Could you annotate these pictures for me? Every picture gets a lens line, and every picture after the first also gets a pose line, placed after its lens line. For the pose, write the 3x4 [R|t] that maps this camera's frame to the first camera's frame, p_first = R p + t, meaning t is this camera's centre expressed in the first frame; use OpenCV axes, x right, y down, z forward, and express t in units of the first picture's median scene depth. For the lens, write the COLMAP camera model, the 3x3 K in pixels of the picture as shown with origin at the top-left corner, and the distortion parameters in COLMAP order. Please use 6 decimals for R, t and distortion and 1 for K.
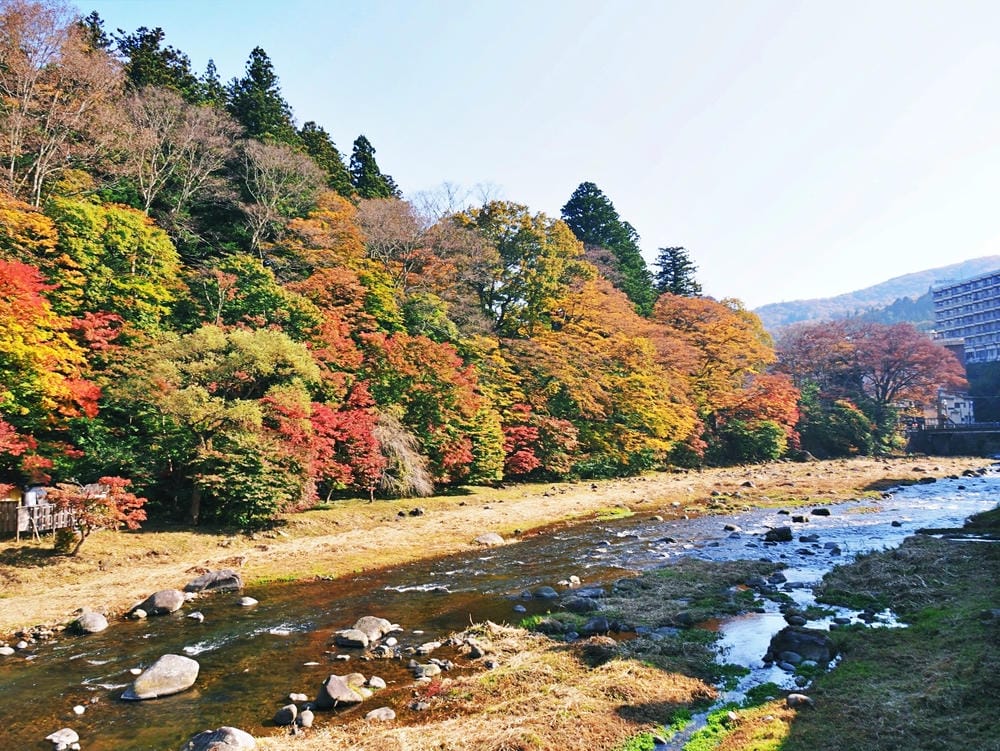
lens RADIAL K [[841.5, 0, 500.9], [0, 841.5, 362.2], [0, 0, 1]] dist [-0.033978, 0.010431]
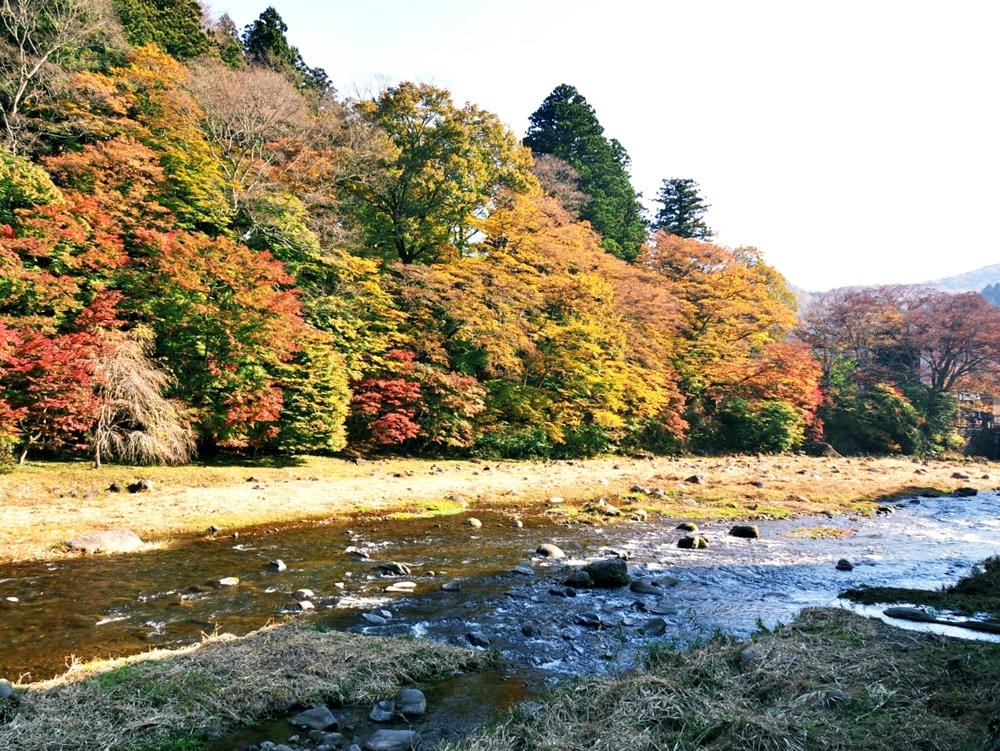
lens RADIAL K [[887.8, 0, 500.1], [0, 887.8, 364.7], [0, 0, 1]] dist [-0.034686, 0.003897]
pose [[0.996207, 0.059918, -0.063098, 0.111705], [-0.057665, 0.997652, 0.036945, 0.020231], [0.065164, -0.033166, 0.997323, 0.163147]]
